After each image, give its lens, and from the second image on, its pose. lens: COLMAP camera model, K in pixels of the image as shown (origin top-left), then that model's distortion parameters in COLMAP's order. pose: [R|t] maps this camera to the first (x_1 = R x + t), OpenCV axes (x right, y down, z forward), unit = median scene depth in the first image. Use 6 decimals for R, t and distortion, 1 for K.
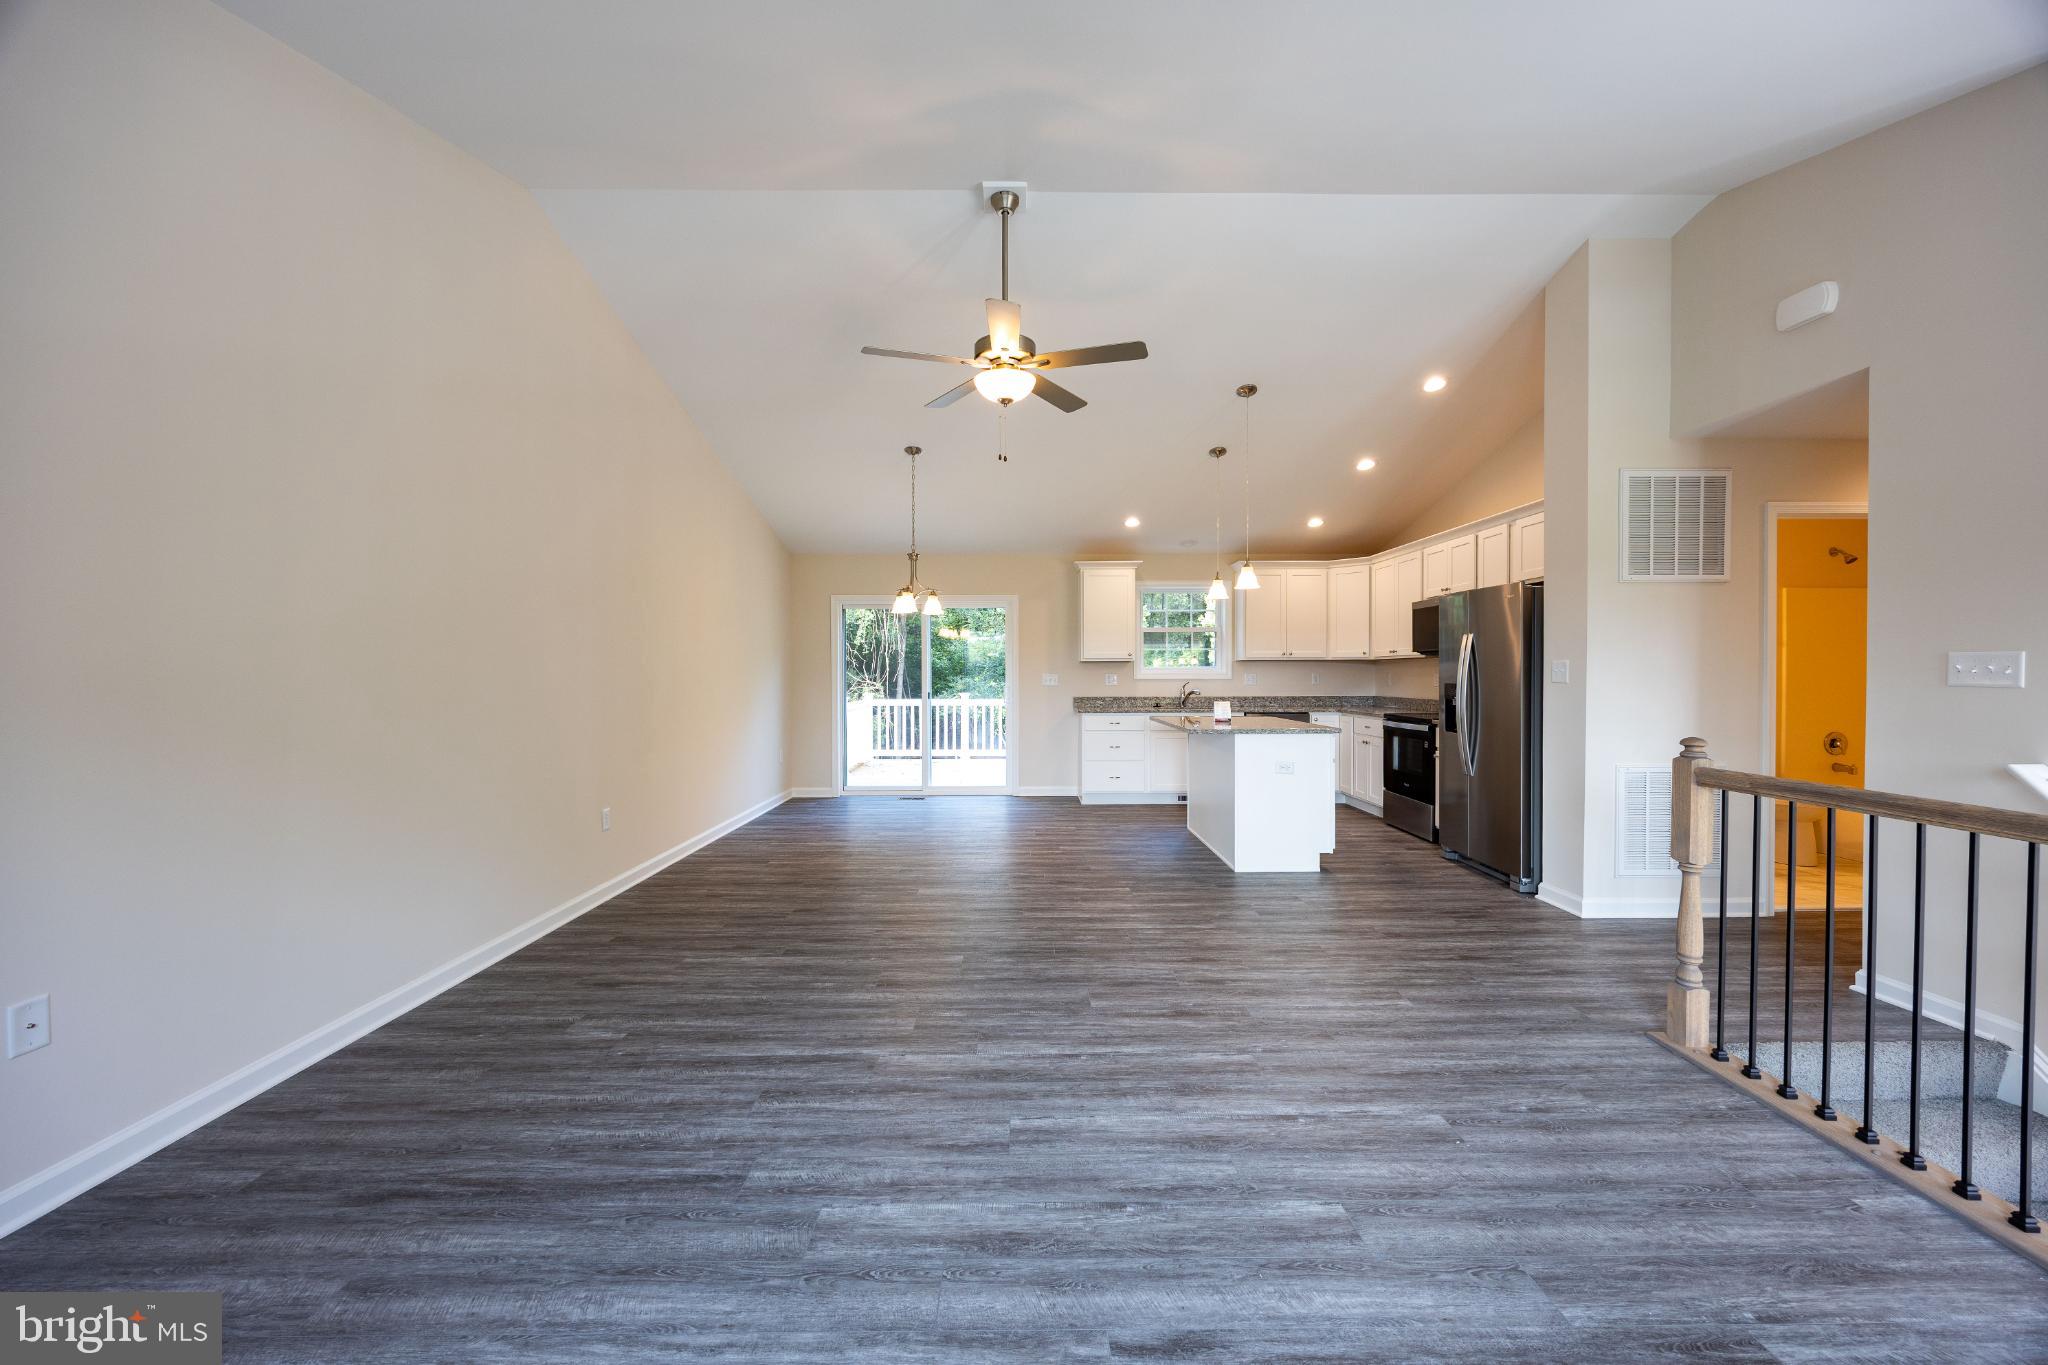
lens RADIAL K [[779.6, 0, 1027.8], [0, 779.6, 683.4], [0, 0, 1]] dist [-0.003465, 0.000299]
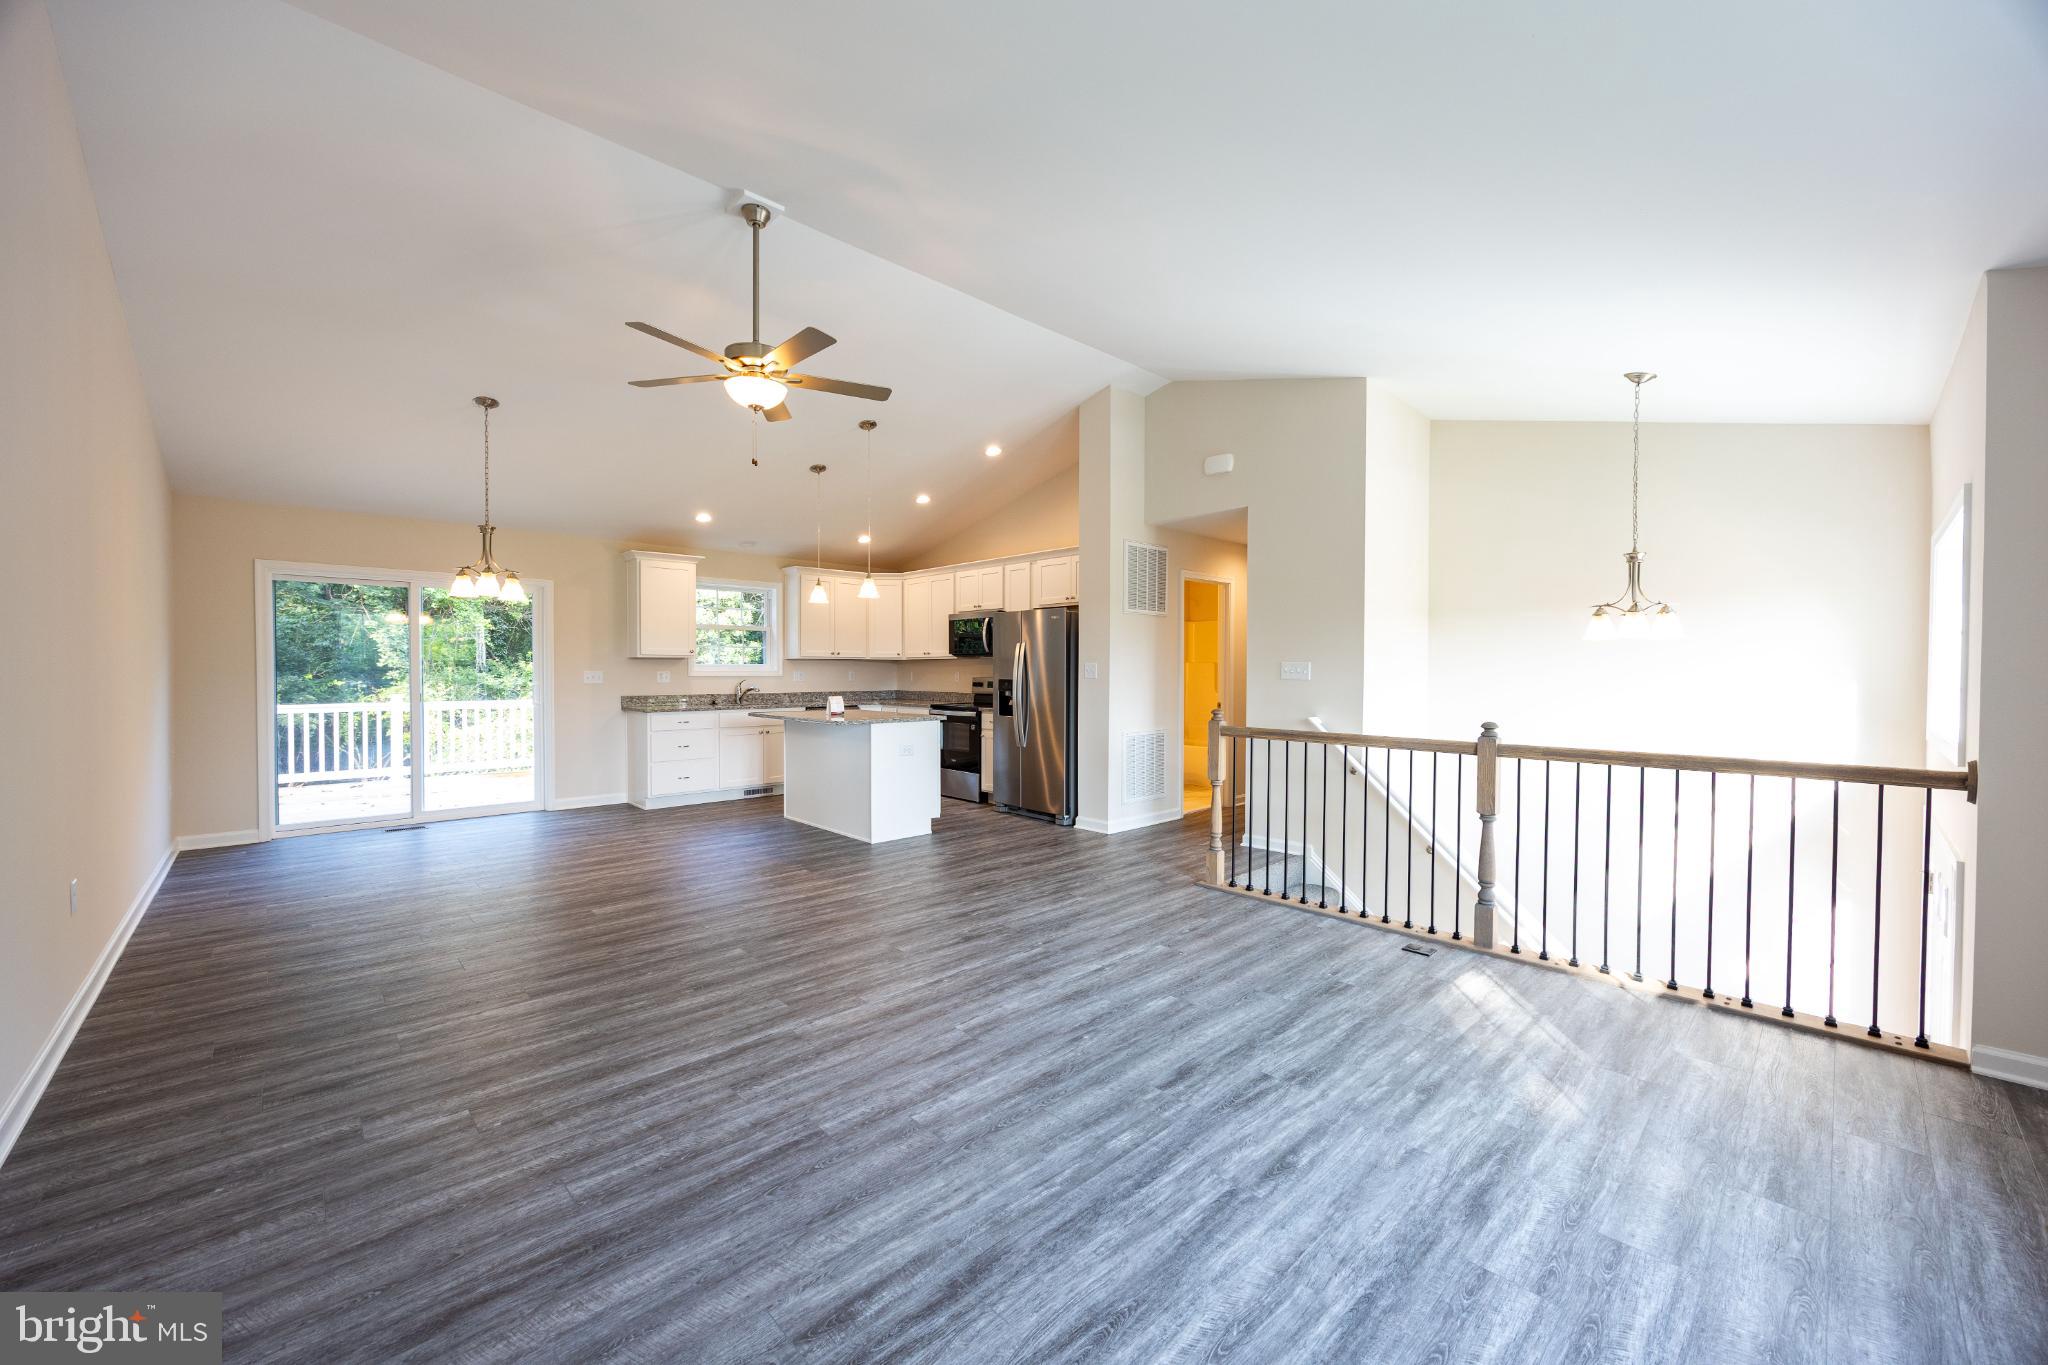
lens RADIAL K [[779.6, 0, 1027.8], [0, 779.6, 683.4], [0, 0, 1]] dist [-0.003465, 0.000299]
pose [[0.732809, -0.007777, 0.680389, -0.520306], [0.005320, 0.999970, 0.005700, -0.000591], [-0.680413, -0.000558, 0.732829, -0.001241]]
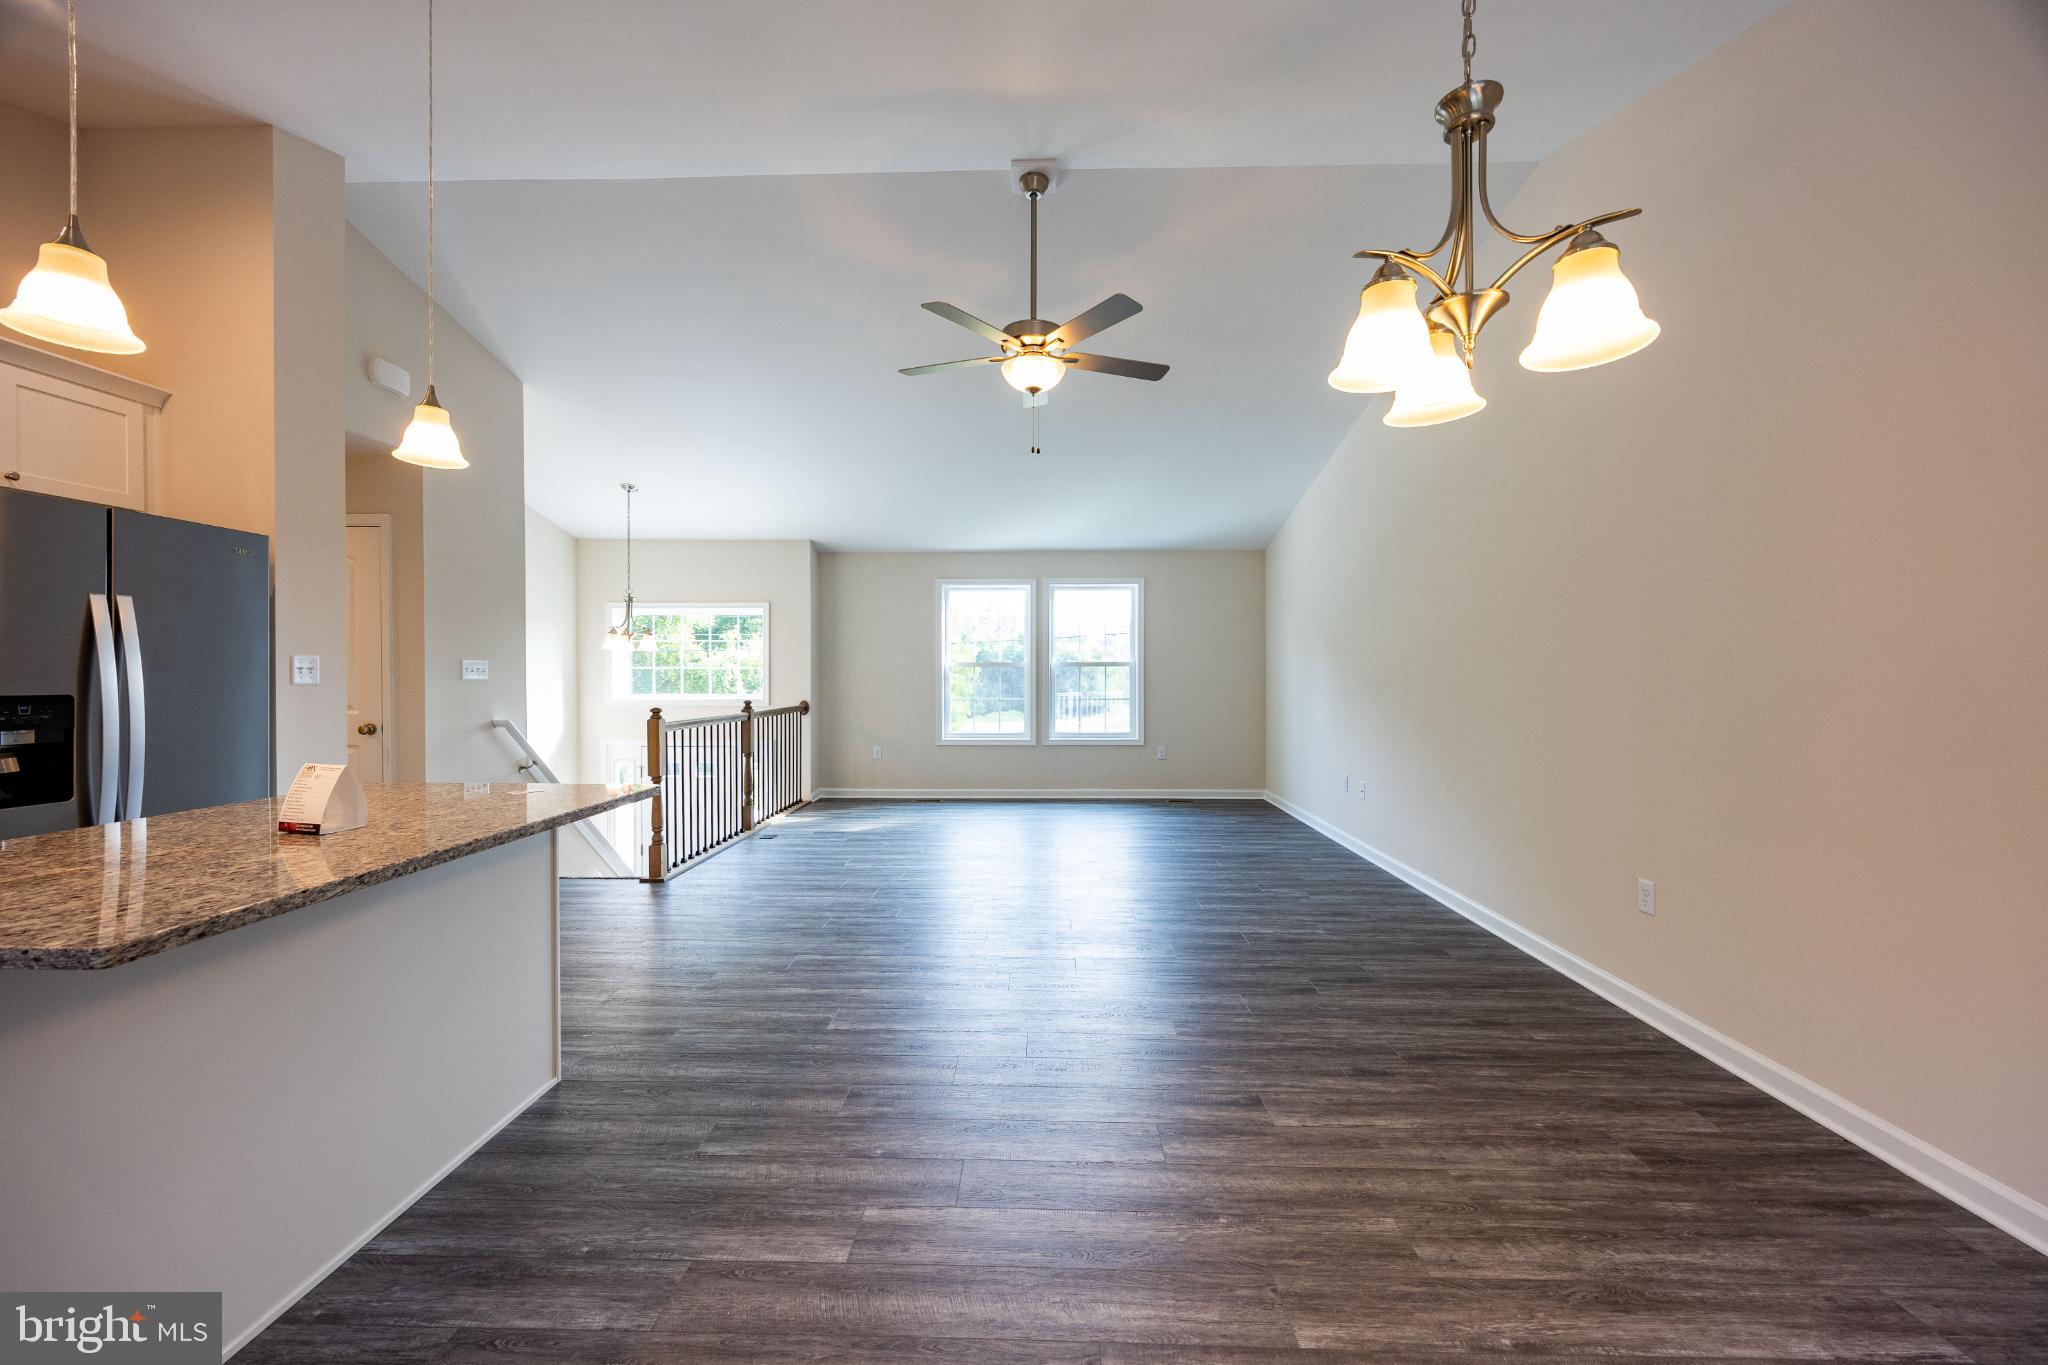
lens RADIAL K [[790.7, 0, 1022.4], [0, 790.7, 675.6], [0, 0, 1]] dist [-0.001564, 0.000407]
pose [[-0.999000, -0.000206, 0.044699, -0.065511], [0.000554, 0.999856, 0.016970, -0.027964], [-0.044696, 0.016978, -0.998856, 2.196066]]
